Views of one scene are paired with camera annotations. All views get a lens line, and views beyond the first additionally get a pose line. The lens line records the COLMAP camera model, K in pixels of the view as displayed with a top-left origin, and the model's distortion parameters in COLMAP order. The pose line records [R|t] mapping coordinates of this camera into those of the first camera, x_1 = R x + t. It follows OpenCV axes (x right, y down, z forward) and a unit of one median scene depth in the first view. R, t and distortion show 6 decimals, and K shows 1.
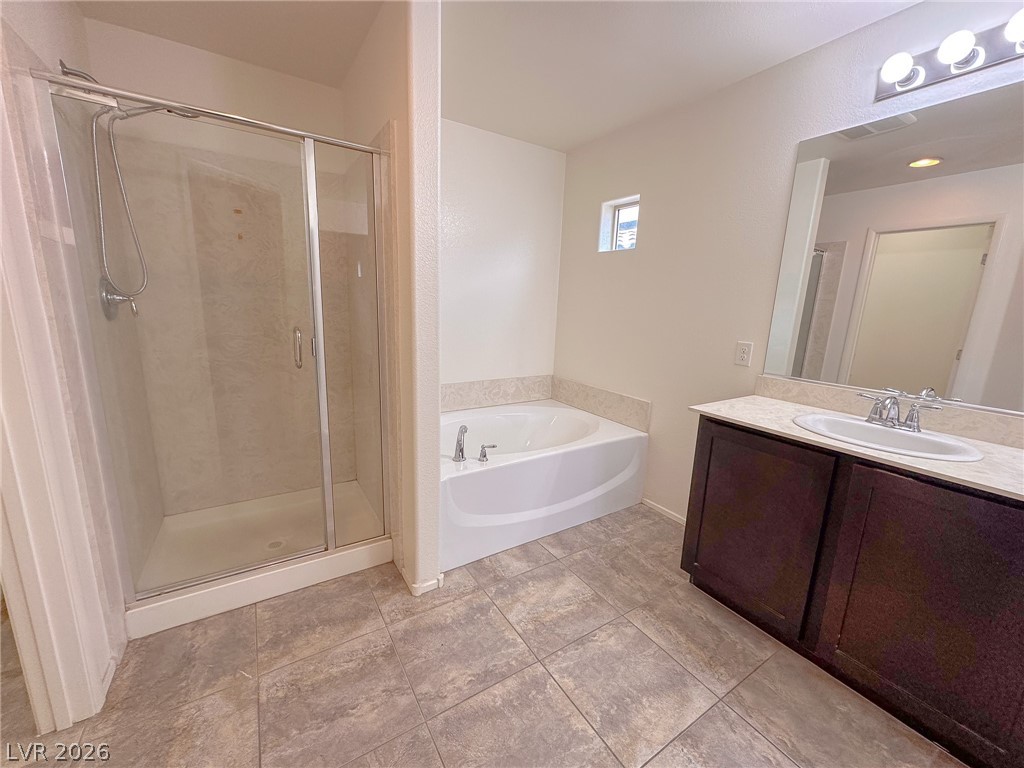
lens RADIAL K [[407.7, 0, 512.0], [0, 407.7, 384.0], [0, 0, 1]] dist [-0.005704, 0.001532]
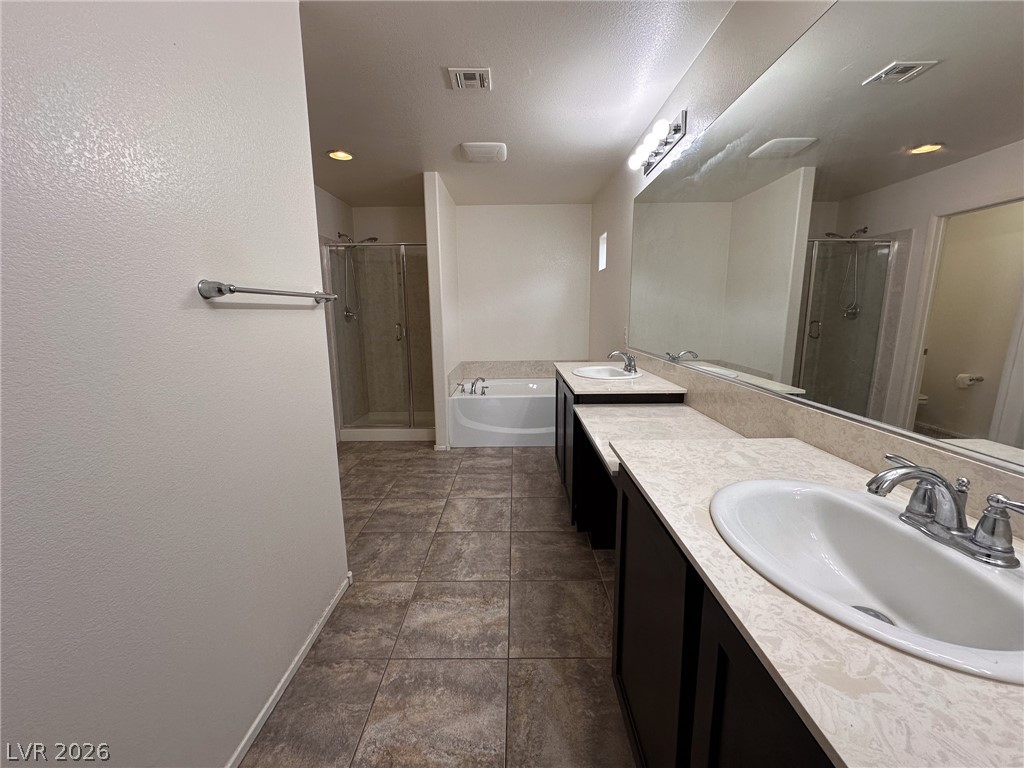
lens RADIAL K [[407.7, 0, 512.0], [0, 407.7, 384.0], [0, 0, 1]] dist [-0.005704, 0.001532]
pose [[0.842739, 0.052456, -0.535761, 1.269910], [-0.067821, 0.997657, -0.009001, 0.180316], [0.534034, 0.043921, 0.844322, -0.604686]]
